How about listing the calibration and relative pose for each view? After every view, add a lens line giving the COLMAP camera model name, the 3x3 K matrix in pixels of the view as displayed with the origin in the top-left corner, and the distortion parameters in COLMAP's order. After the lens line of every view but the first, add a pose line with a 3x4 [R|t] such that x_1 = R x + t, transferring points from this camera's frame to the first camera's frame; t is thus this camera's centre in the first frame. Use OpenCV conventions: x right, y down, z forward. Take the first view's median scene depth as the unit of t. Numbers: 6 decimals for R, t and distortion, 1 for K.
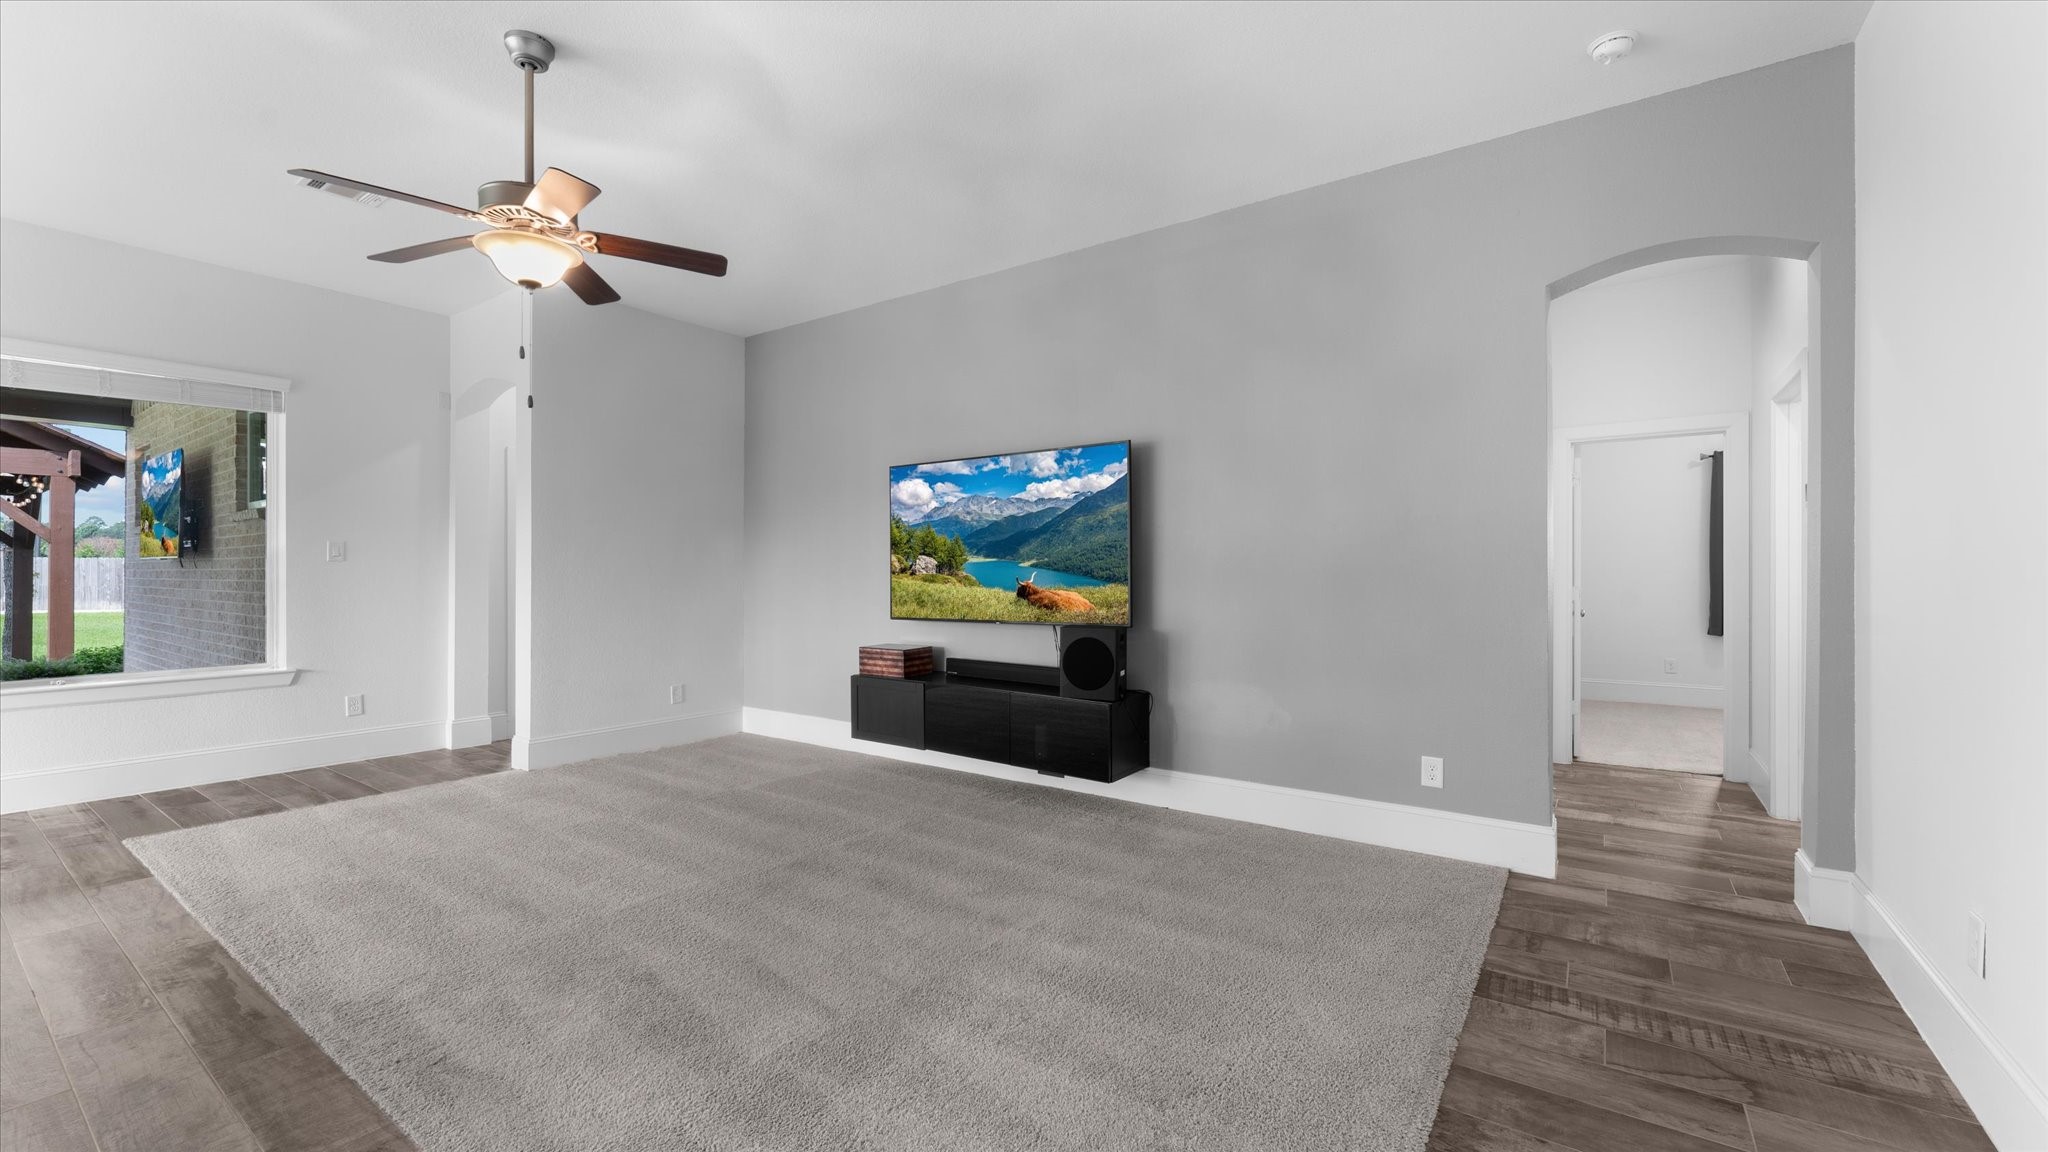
lens RADIAL K [[807.2, 0, 984.4], [0, 807.2, 563.8], [0, 0, 1]] dist [0.153653, -0.000011]
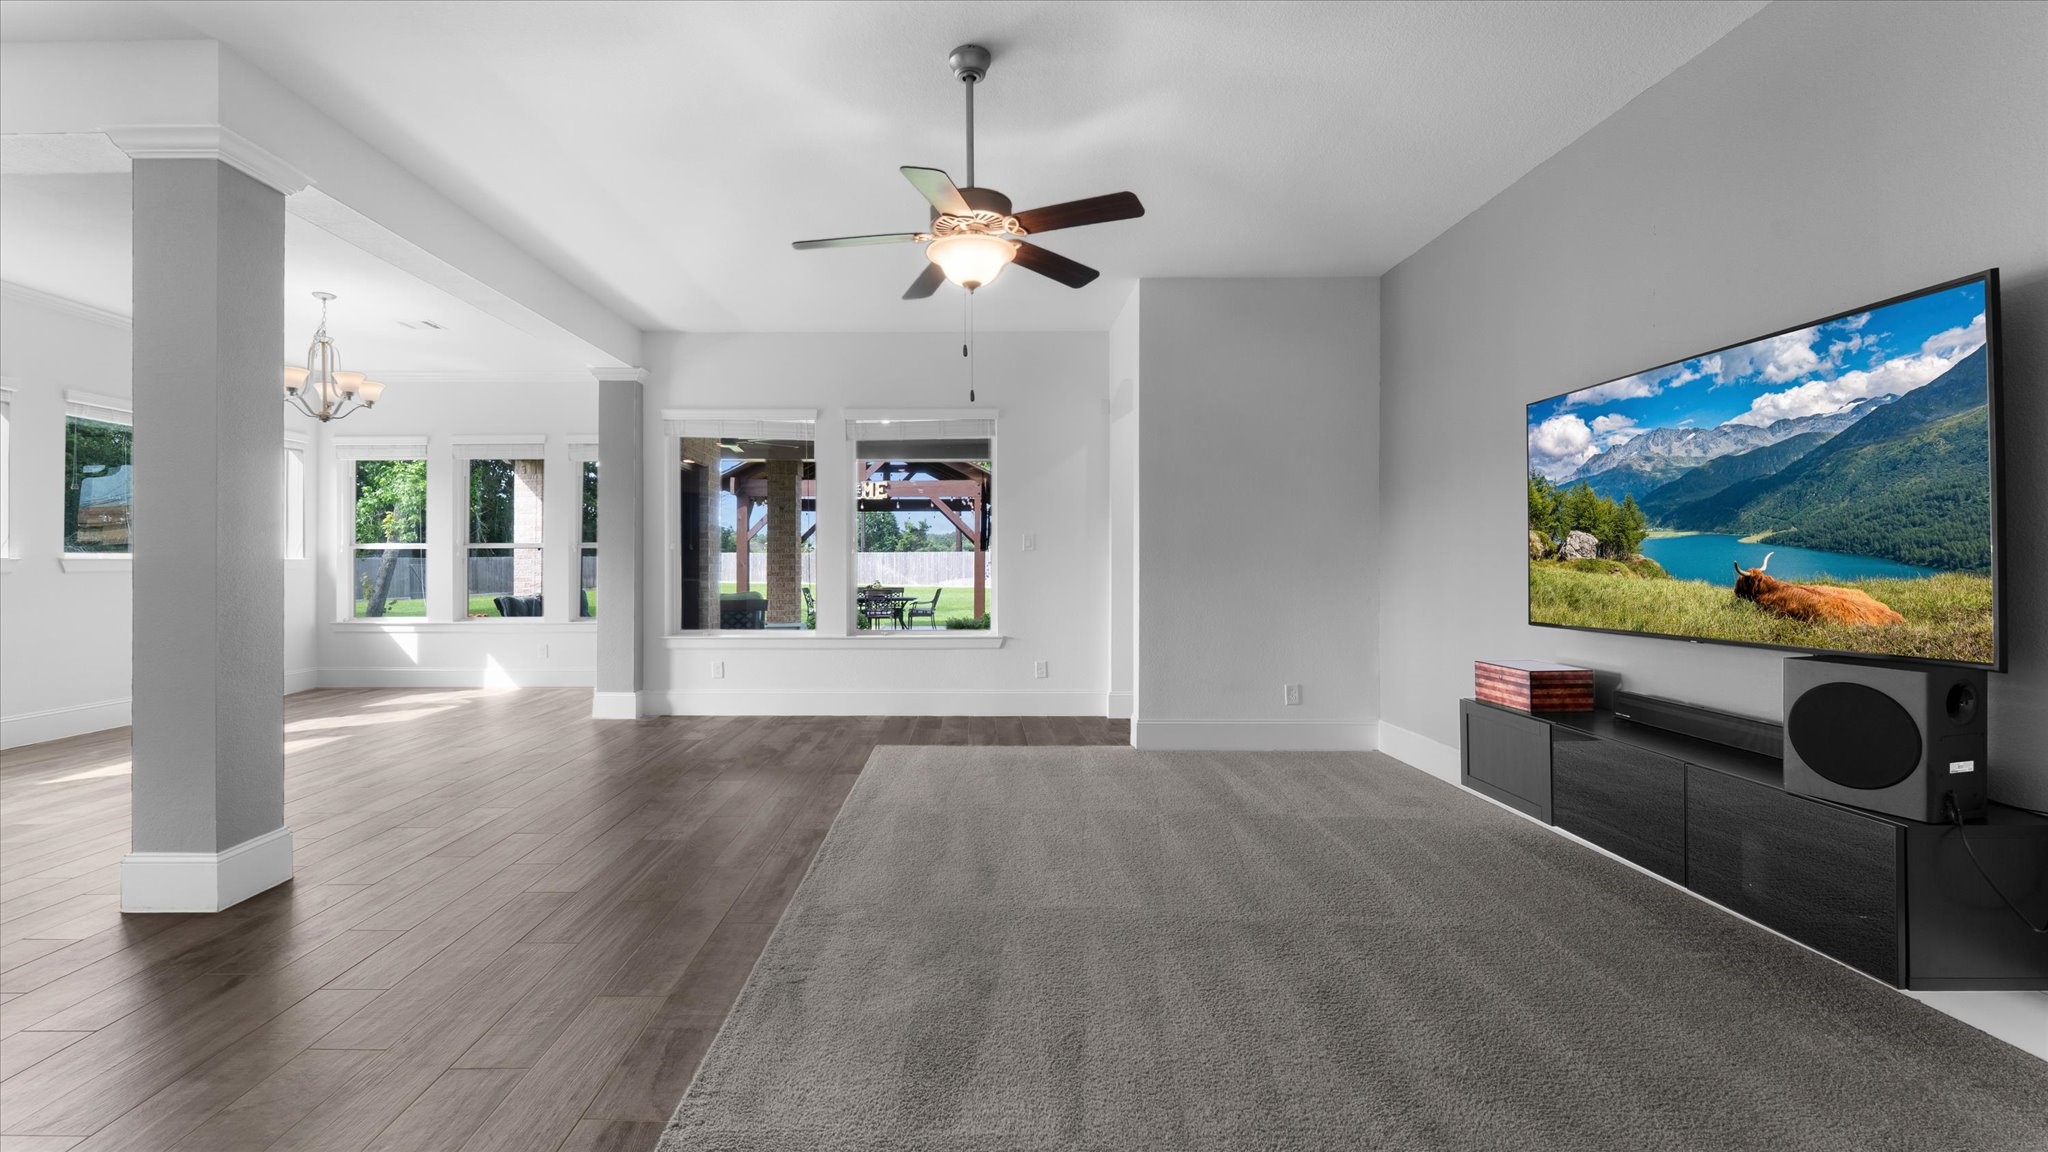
lens RADIAL K [[884.1, 0, 1014.6], [0, 884.1, 566.1], [0, 0, 1]] dist [0.001900, 0.000107]
pose [[0.646749, -0.003178, -0.762696, 0.189557], [0.011608, 0.999917, 0.005677, 0.009886], [0.762615, -0.012525, 0.646732, 0.199345]]
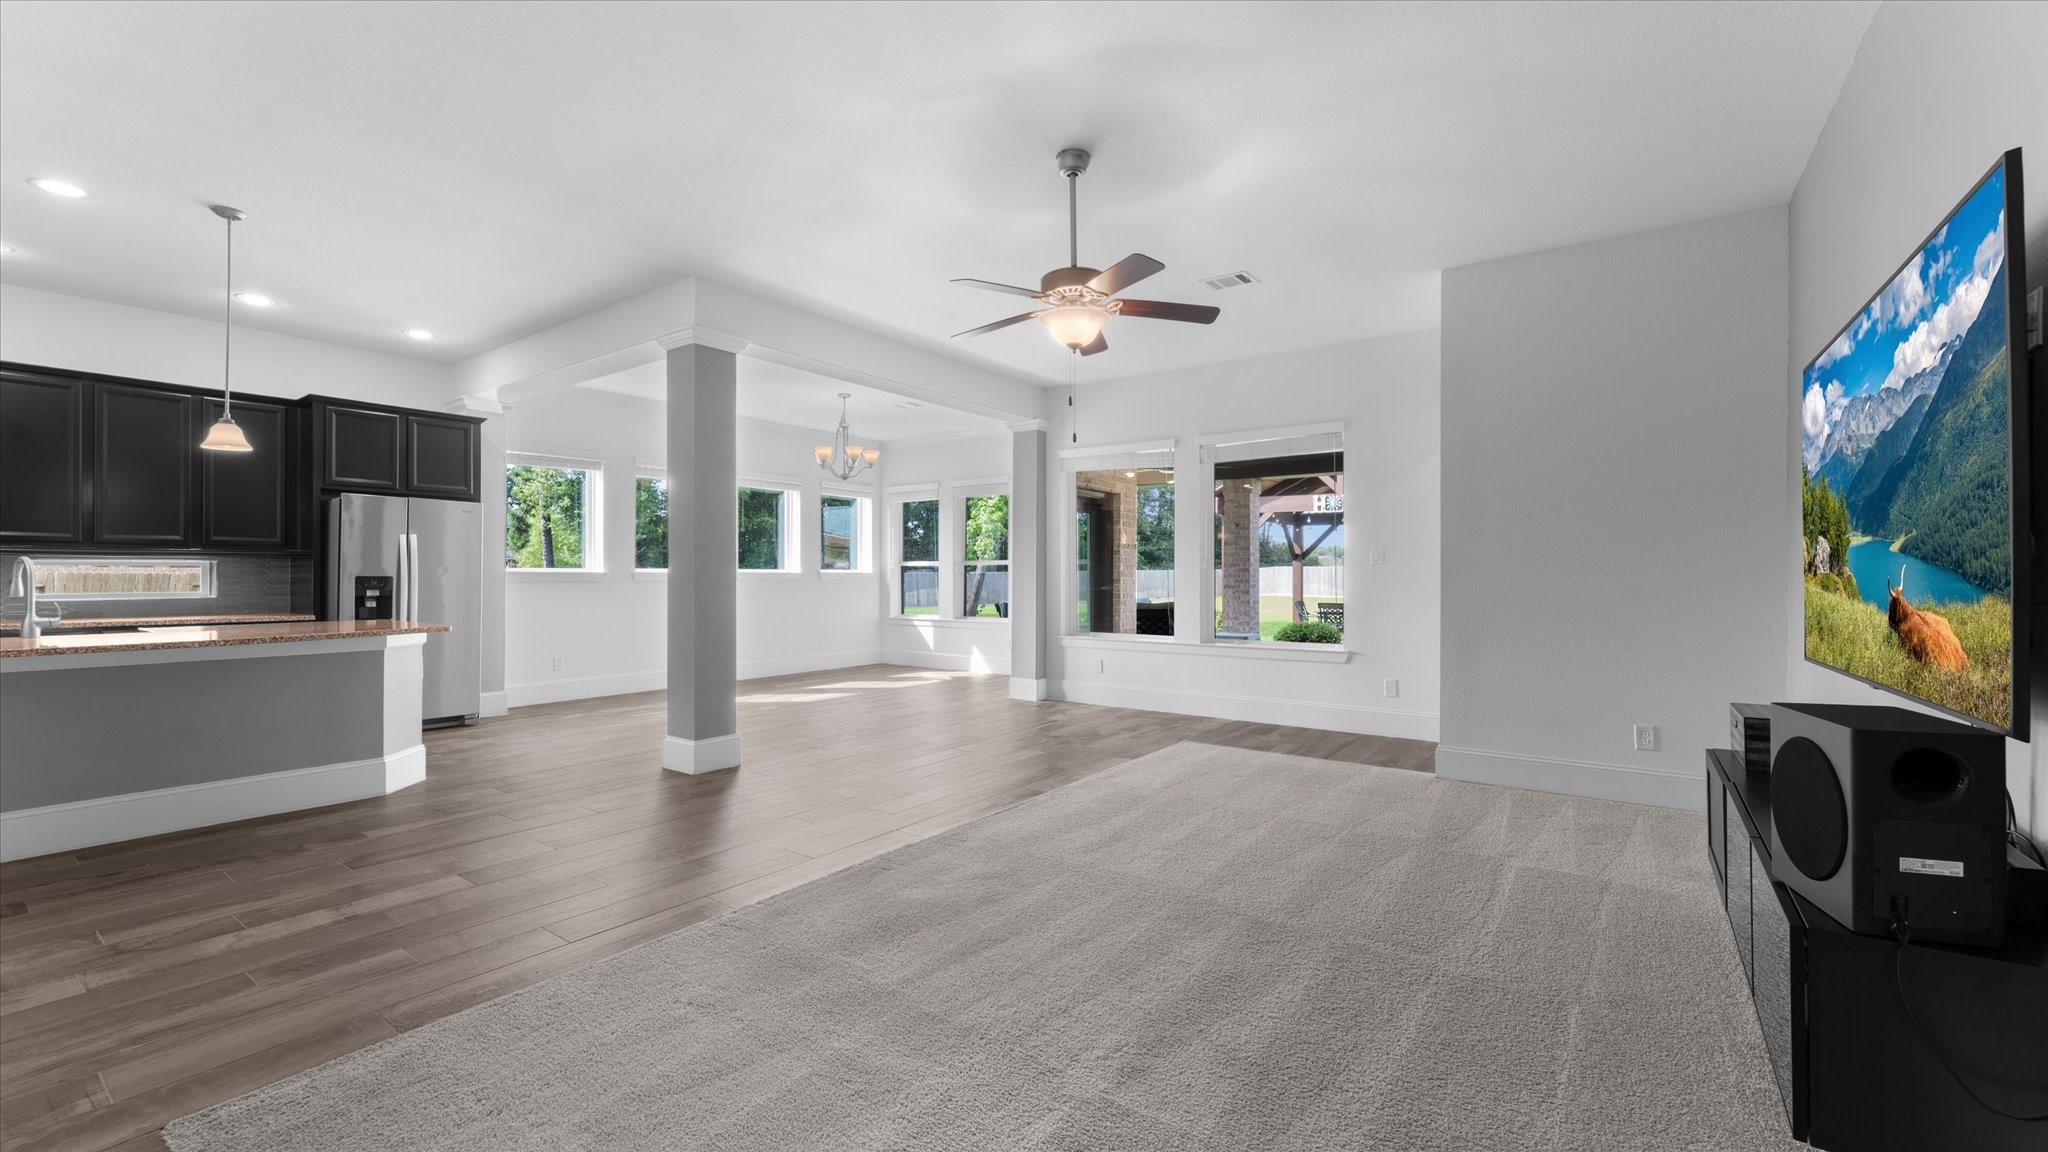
lens RADIAL K [[877.0, 0, 1024.0], [0, 877.0, 576.0], [0, 0, 1]] dist [-0.001555, -0.000254]
pose [[0.061548, -0.005473, -0.998089, 0.464146], [0.007942, 0.999956, -0.004994, 0.014600], [0.998073, -0.007619, 0.061589, 0.526371]]
